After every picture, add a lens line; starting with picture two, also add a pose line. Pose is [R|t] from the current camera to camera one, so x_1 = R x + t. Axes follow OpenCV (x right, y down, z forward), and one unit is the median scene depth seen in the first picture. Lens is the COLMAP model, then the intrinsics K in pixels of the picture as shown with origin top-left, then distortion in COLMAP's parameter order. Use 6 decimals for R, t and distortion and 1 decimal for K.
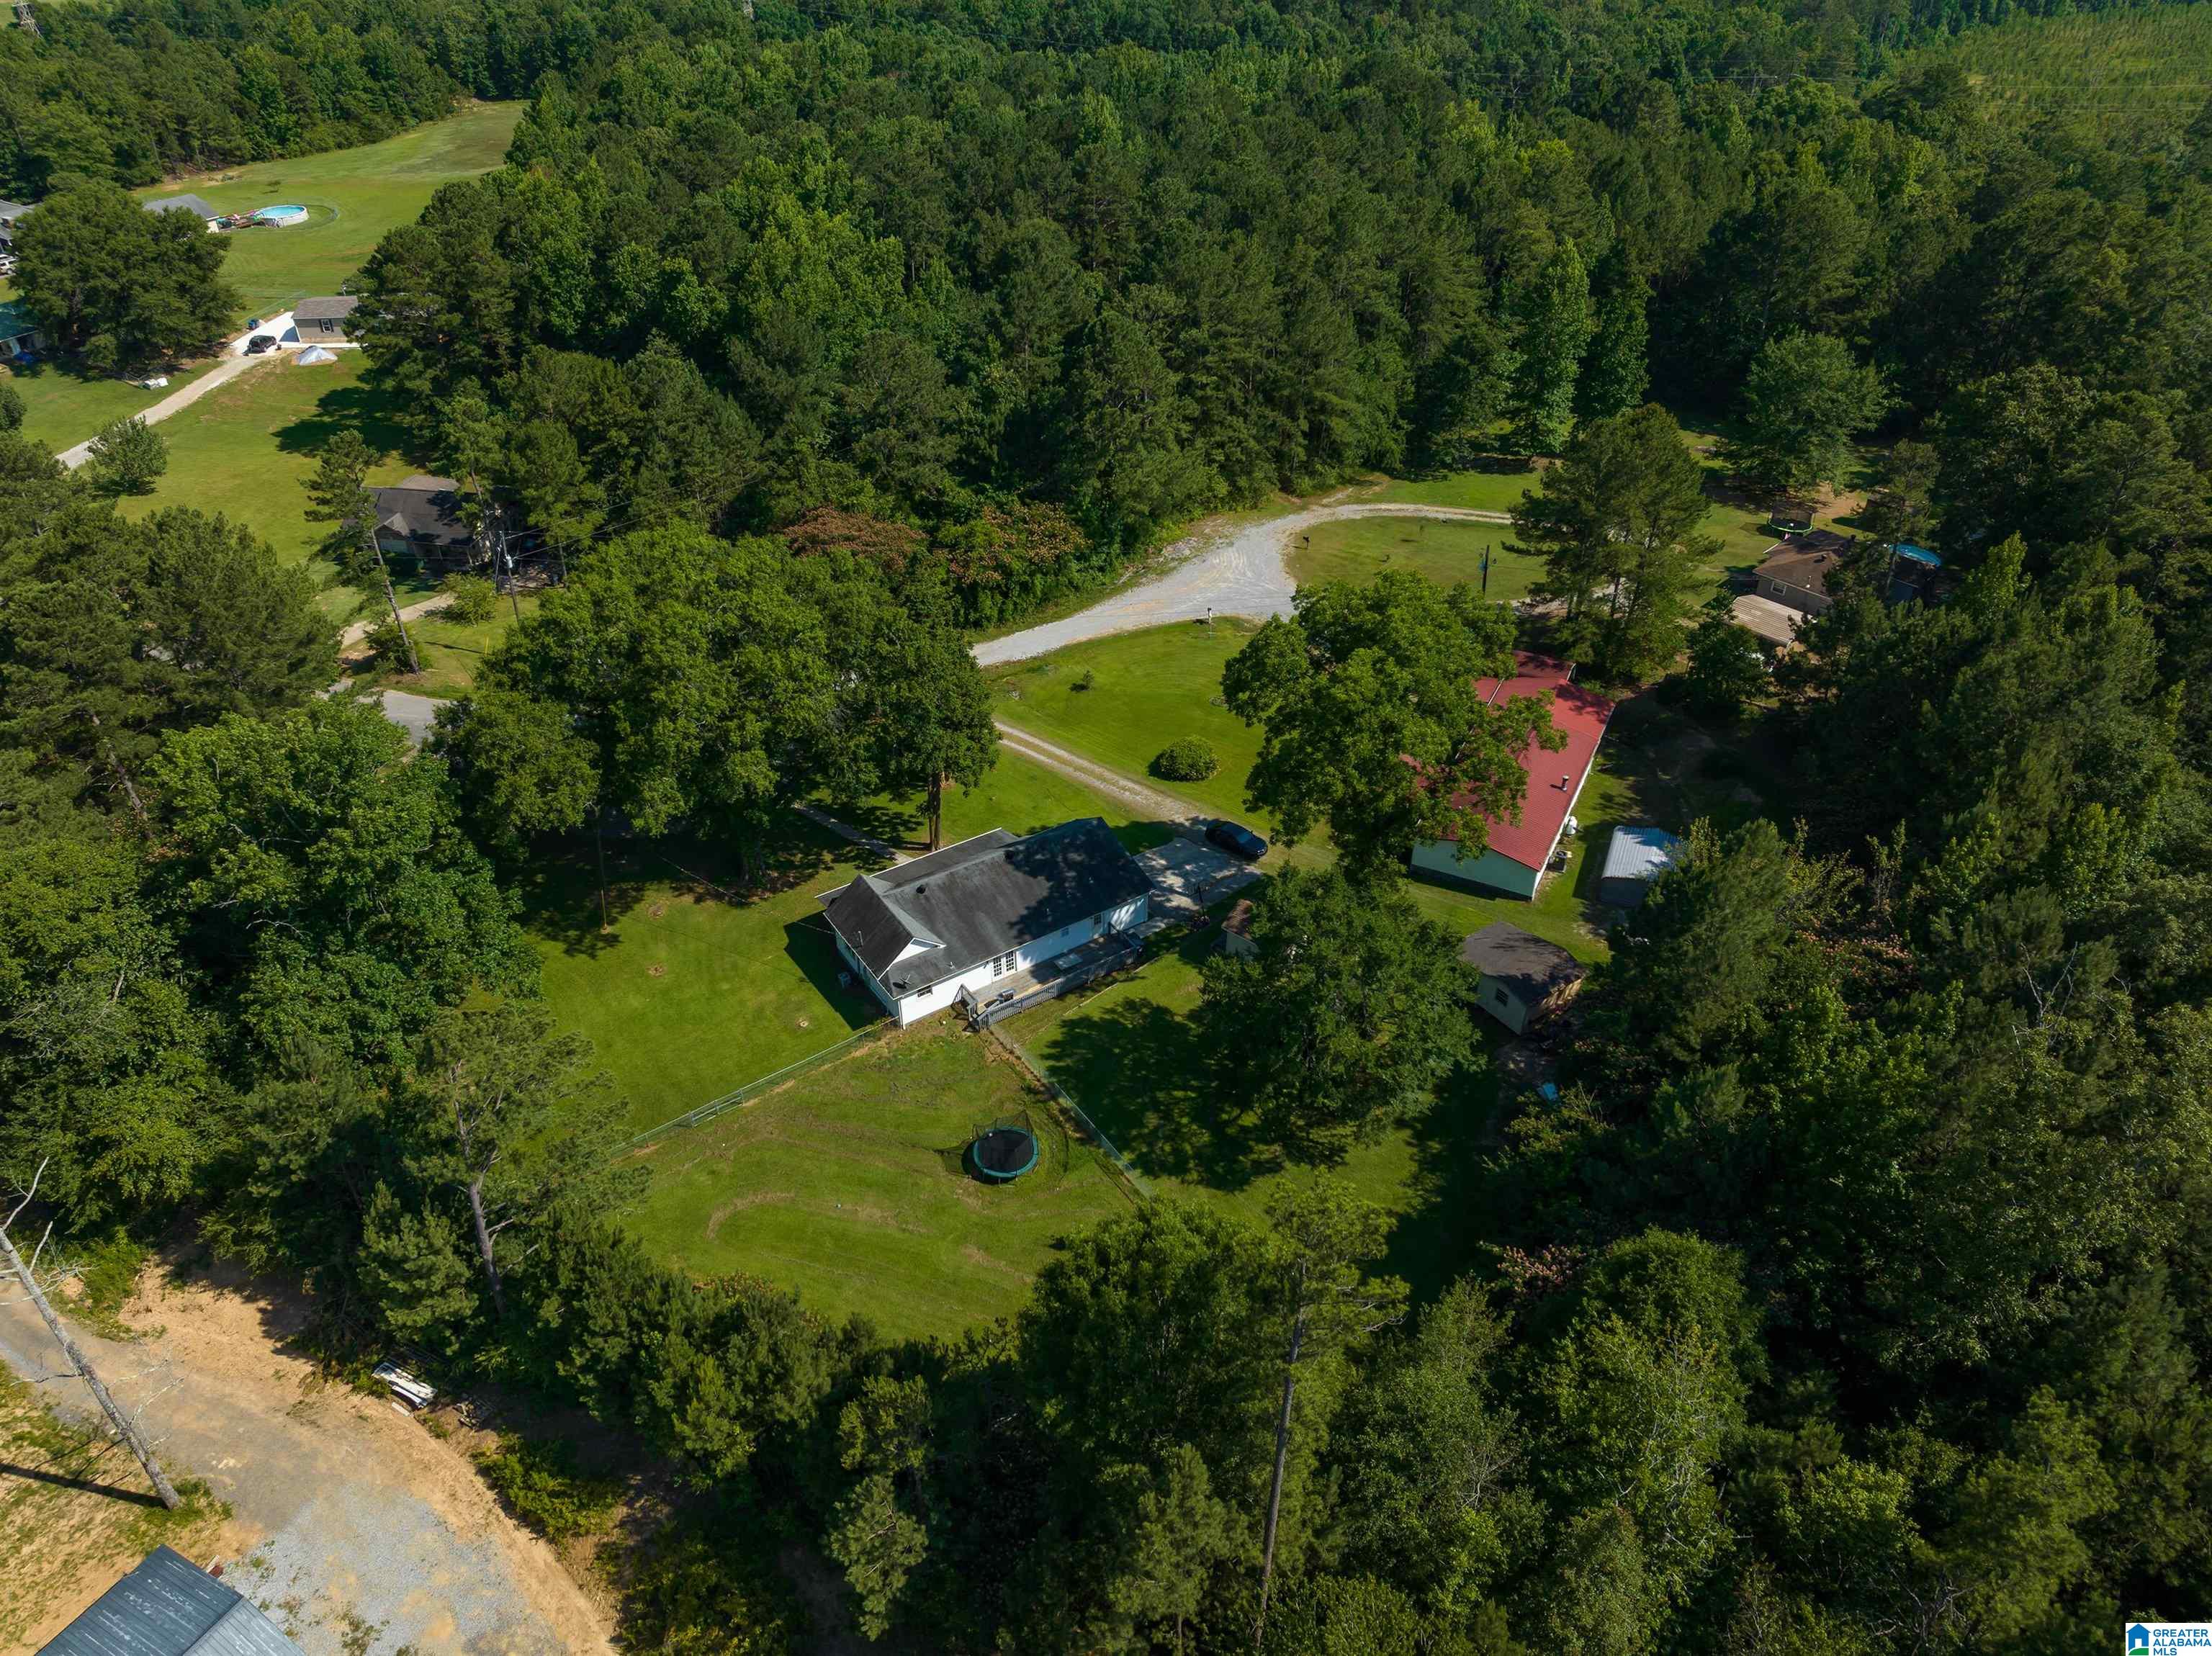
lens RADIAL K [[1557.4, 0, 1100.2], [0, 1557.4, 831.1], [0, 0, 1]] dist [-0.053682, 0.031623]
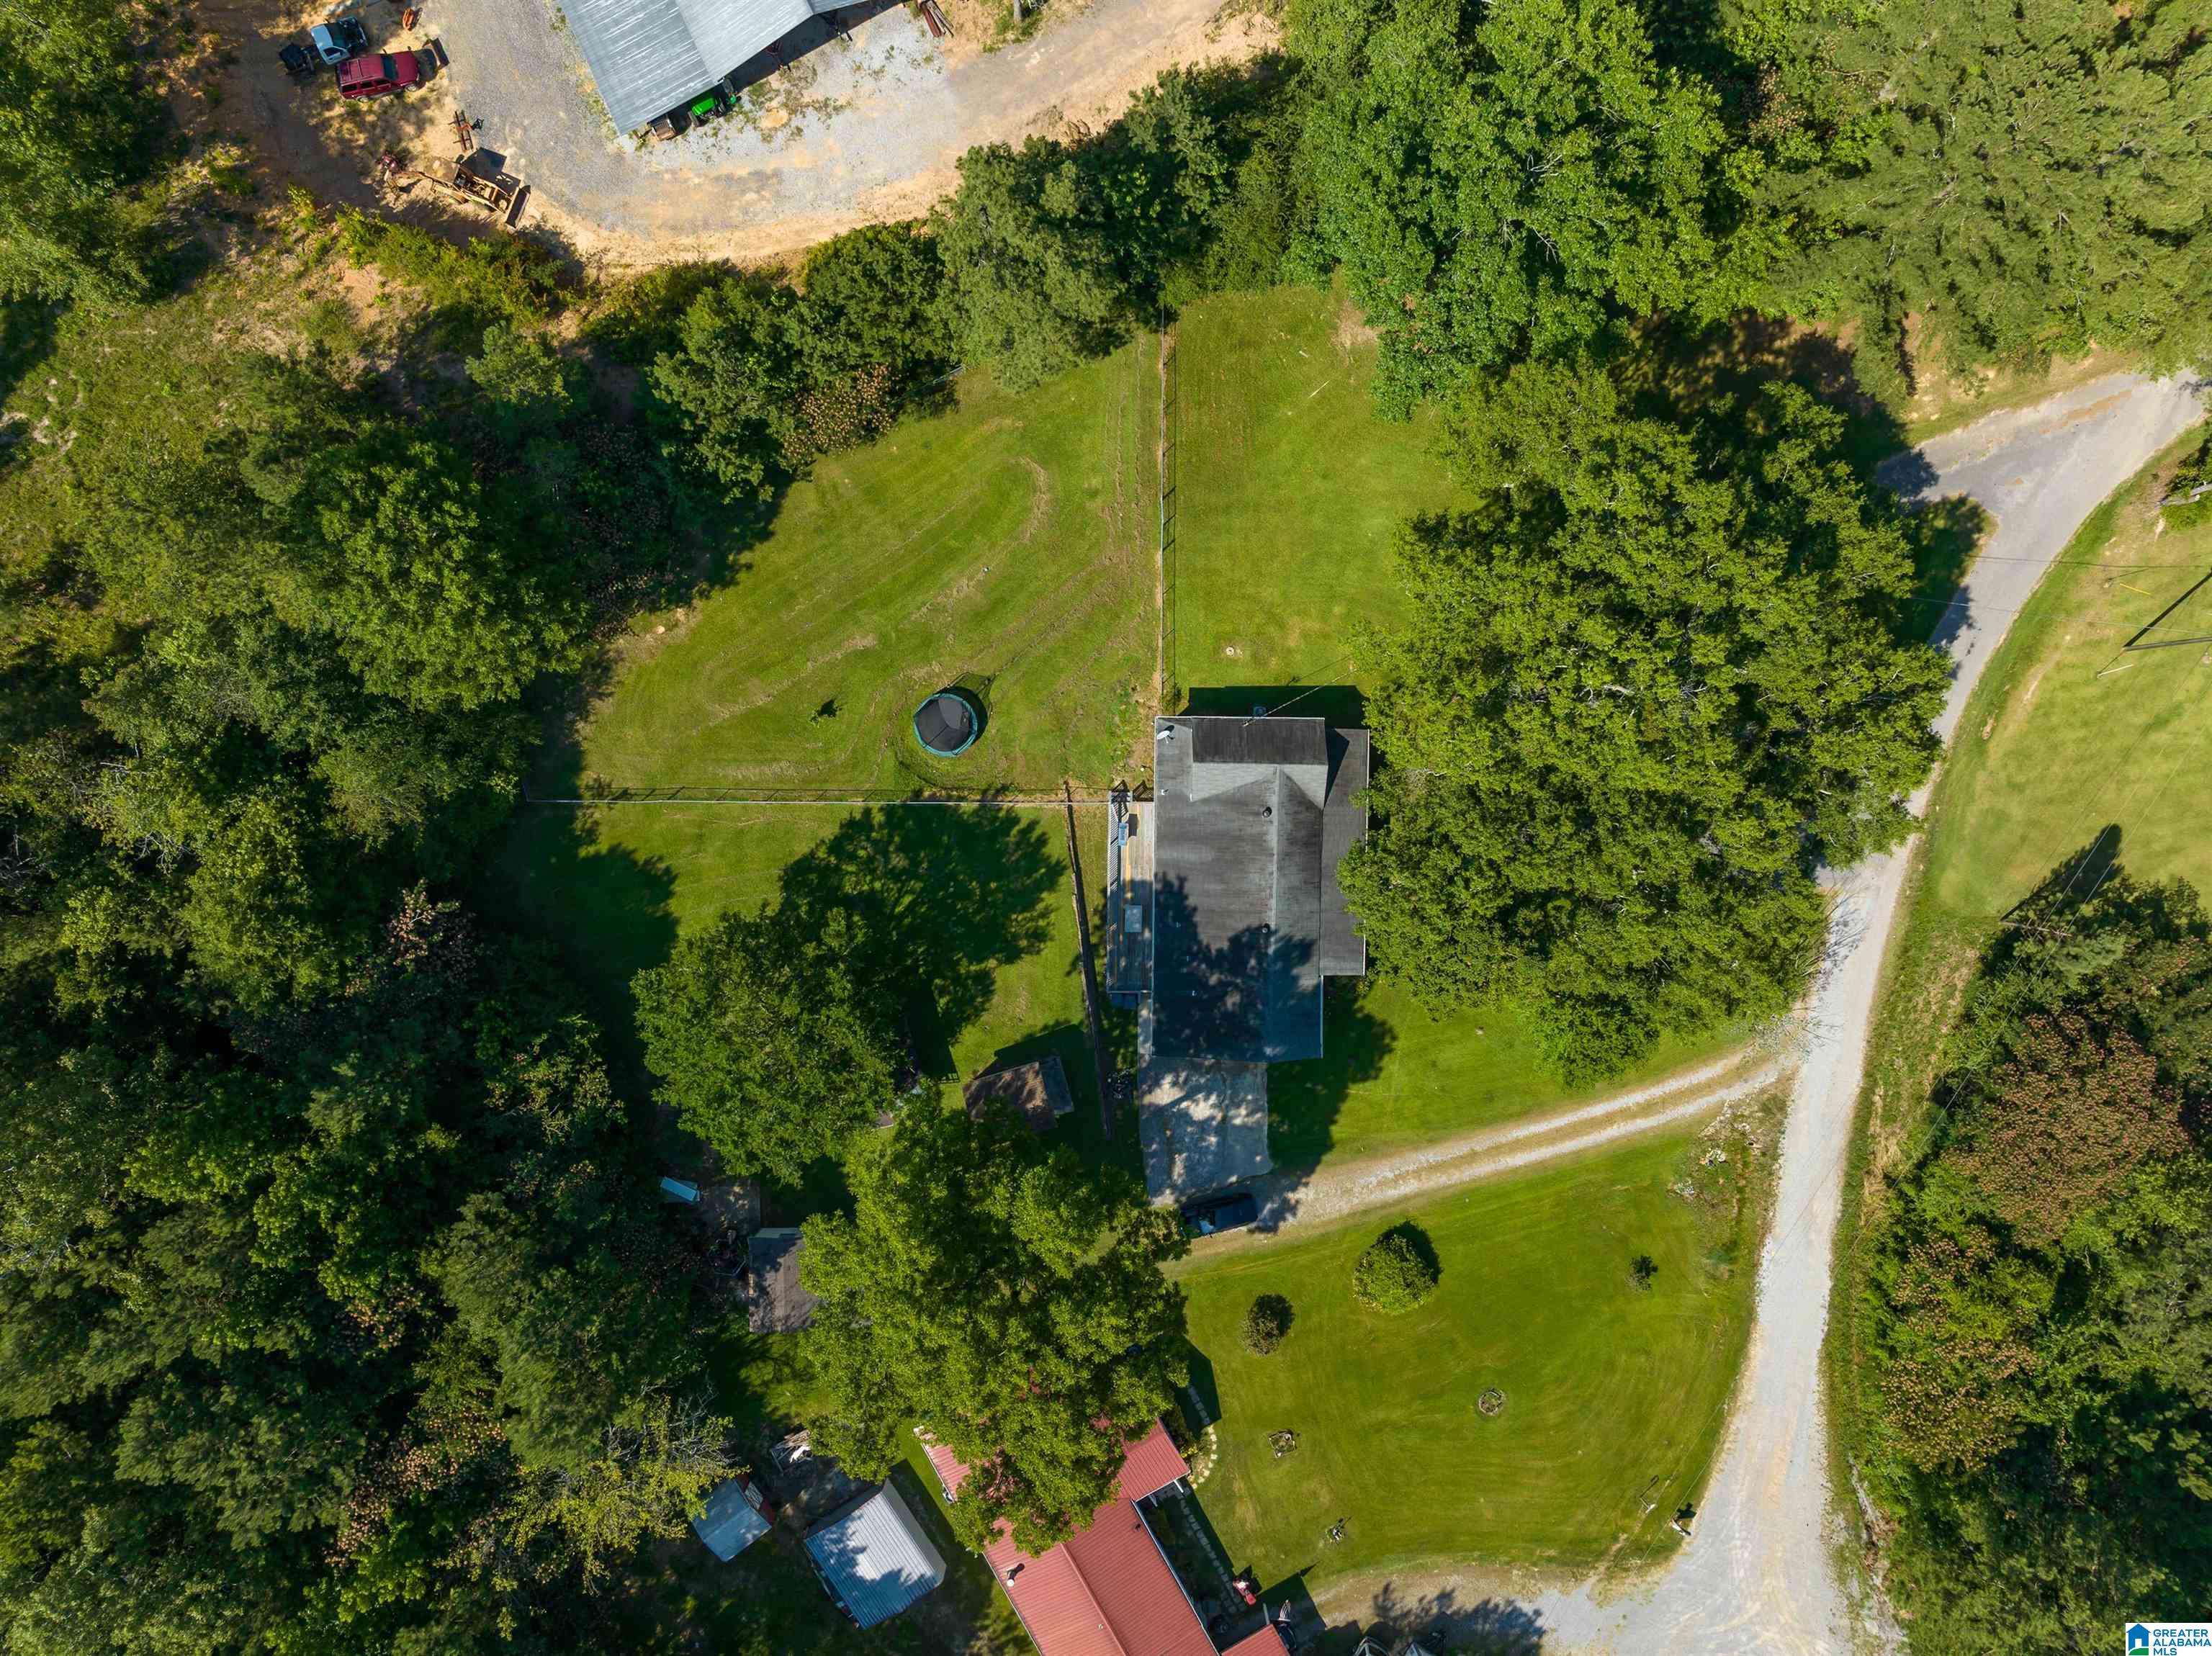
lens RADIAL K [[1557.4, 0, 1100.2], [0, 1557.4, 831.1], [0, 0, 1]] dist [-0.053682, 0.031623]
pose [[-0.563178, 0.826322, 0.004722, -0.057877], [-0.484191, -0.334619, 0.808449, -0.643837], [0.669619, 0.453014, 0.588547, 0.429513]]
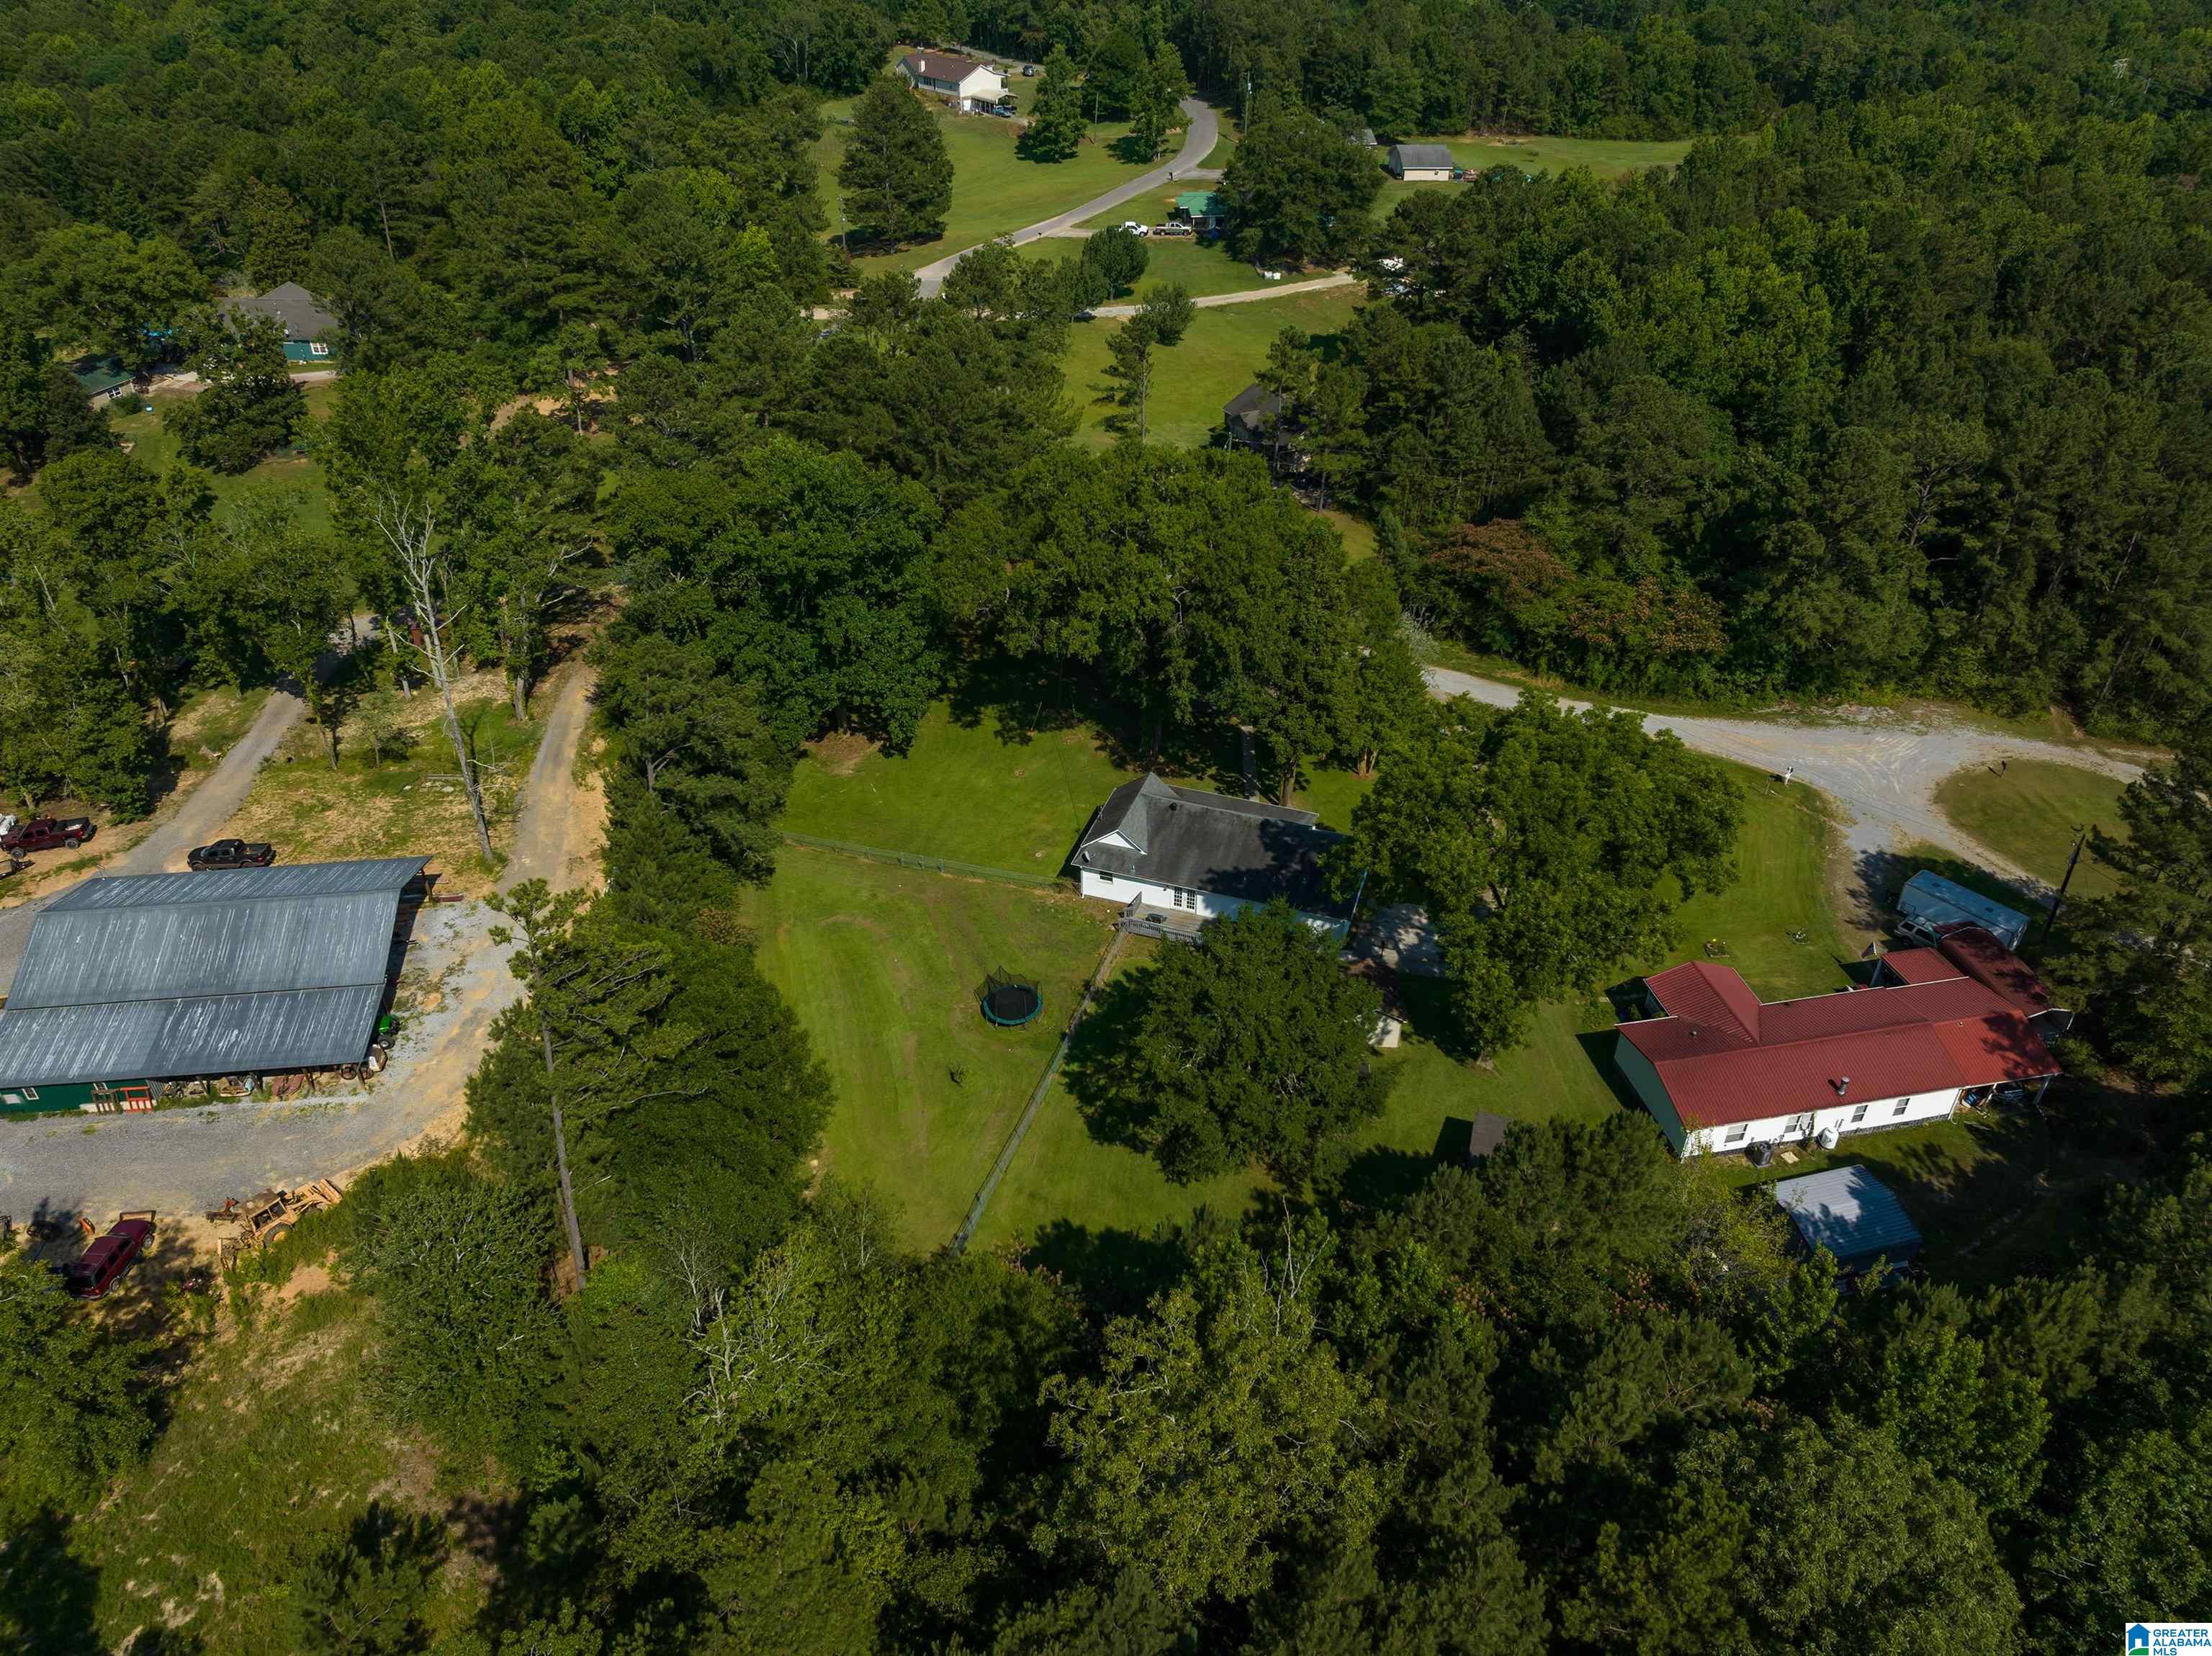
lens RADIAL K [[1574.4, 0, 1107.0], [0, 1574.4, 801.9], [0, 0, 1]] dist [-0.050850, 0.017869]
pose [[0.610623, 0.447205, -0.653565, 0.594949], [-0.466434, 0.870048, 0.159548, -0.123373], [0.639984, 0.207422, 0.739863, 0.144251]]
